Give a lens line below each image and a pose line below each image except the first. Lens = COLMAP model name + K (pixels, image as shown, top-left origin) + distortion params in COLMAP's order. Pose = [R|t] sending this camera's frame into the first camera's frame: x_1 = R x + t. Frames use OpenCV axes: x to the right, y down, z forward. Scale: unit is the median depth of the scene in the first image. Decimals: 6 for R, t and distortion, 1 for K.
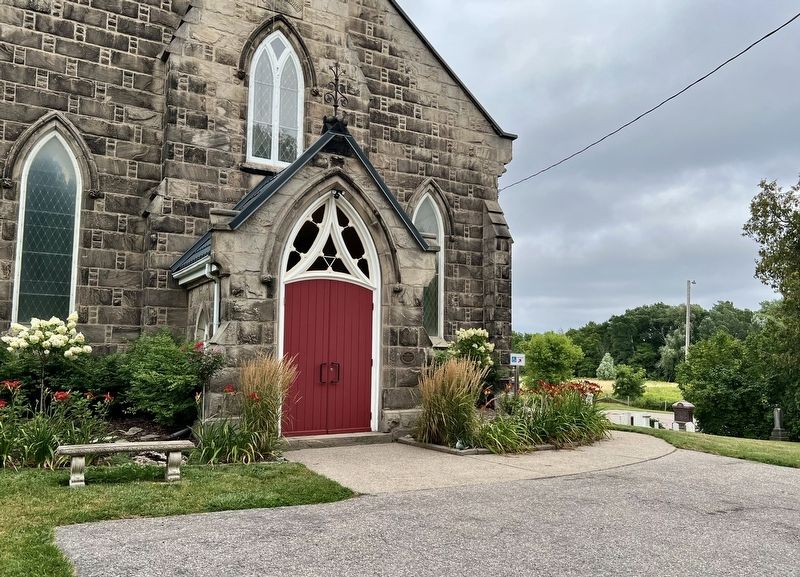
lens RADIAL K [[648.4, 0, 400.0], [0, 648.4, 288.5], [0, 0, 1]] dist [0.046865, -0.008495]
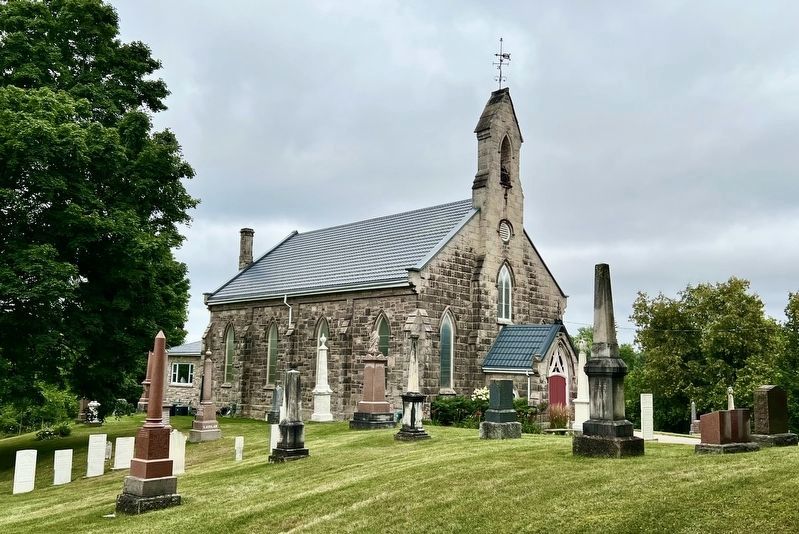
lens RADIAL K [[674.3, 0, 399.5], [0, 674.3, 267.0], [0, 0, 1]] dist [0.019825, -0.005750]
pose [[0.965704, 0.054532, 0.253853, -1.341137], [-0.043323, 0.997832, -0.049546, -0.268466], [-0.256005, 0.036849, 0.965973, -1.496396]]
